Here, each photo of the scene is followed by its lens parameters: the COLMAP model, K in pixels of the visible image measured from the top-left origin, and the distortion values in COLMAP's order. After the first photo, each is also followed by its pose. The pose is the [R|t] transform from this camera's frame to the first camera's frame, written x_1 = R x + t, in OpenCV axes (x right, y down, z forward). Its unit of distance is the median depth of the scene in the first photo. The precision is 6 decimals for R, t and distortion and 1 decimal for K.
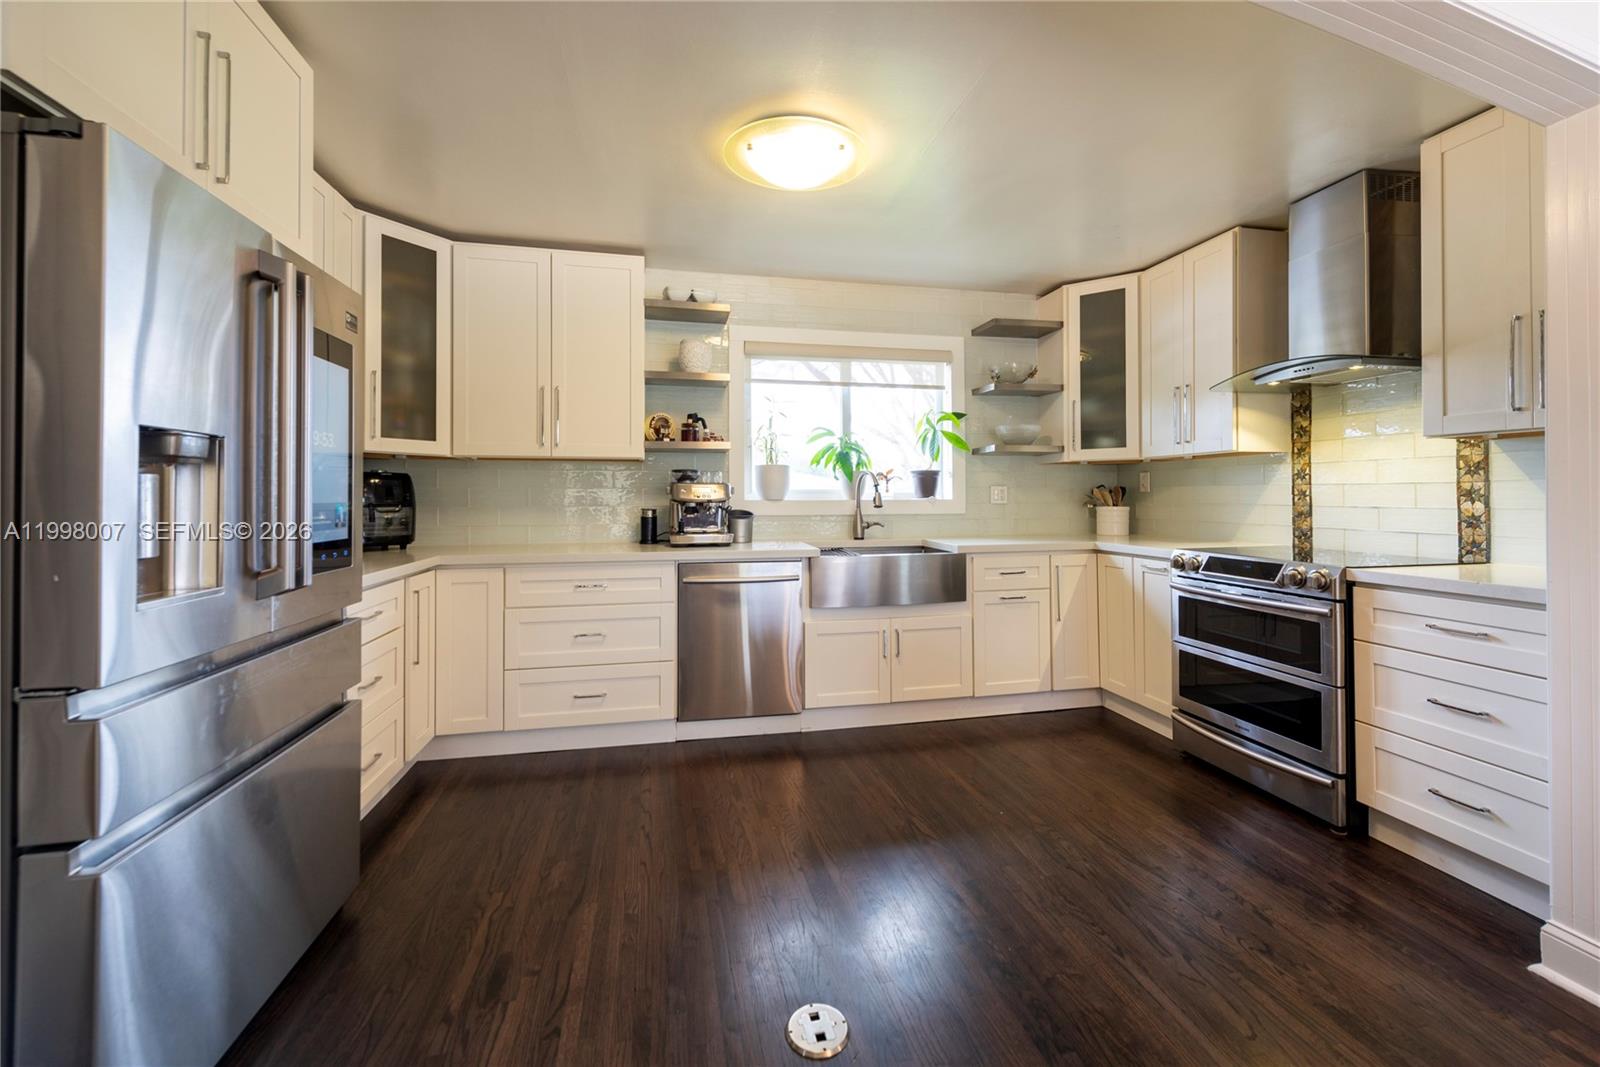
lens RADIAL K [[646.1, 0, 802.6], [0, 646.1, 493.4], [0, 0, 1]] dist [-0.000923, -0.000172]
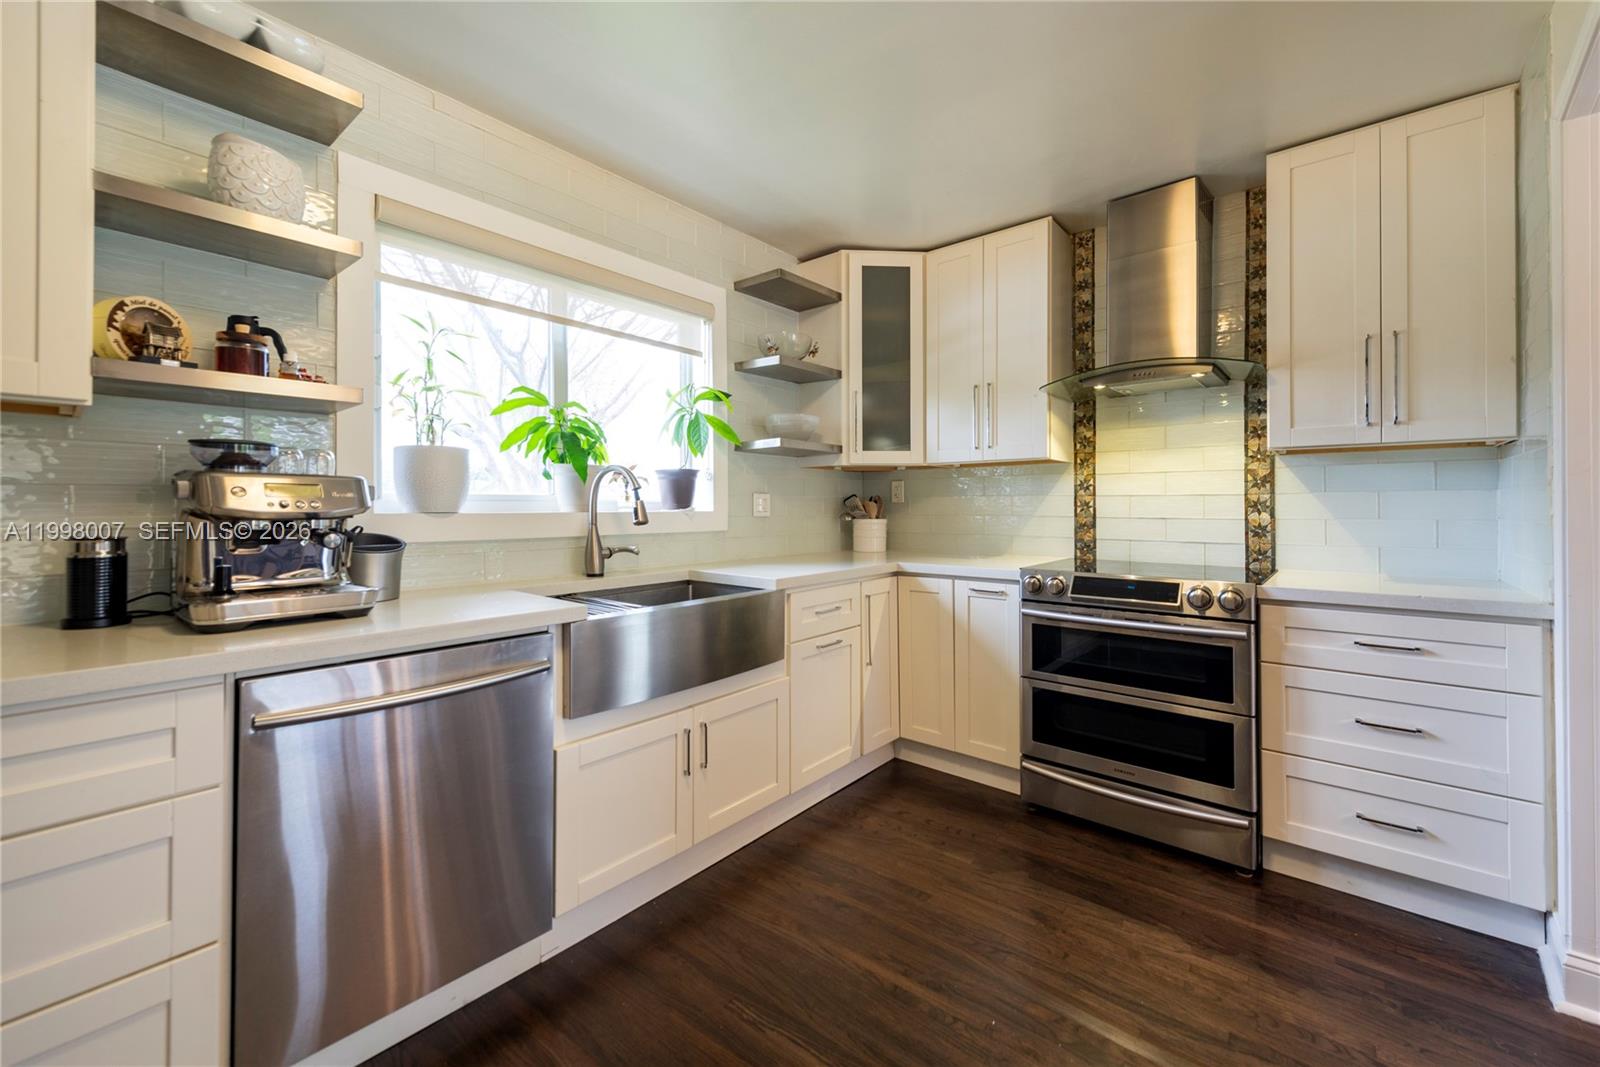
lens RADIAL K [[630.6, 0, 800.5], [0, 630.6, 503.5], [0, 0, 1]] dist [0.001266, -0.000083]
pose [[0.784036, 0.005857, 0.620687, -0.146675], [-0.004413, 0.999983, -0.003862, 0.003619], [-0.620699, 0.000289, 0.784049, 0.450806]]
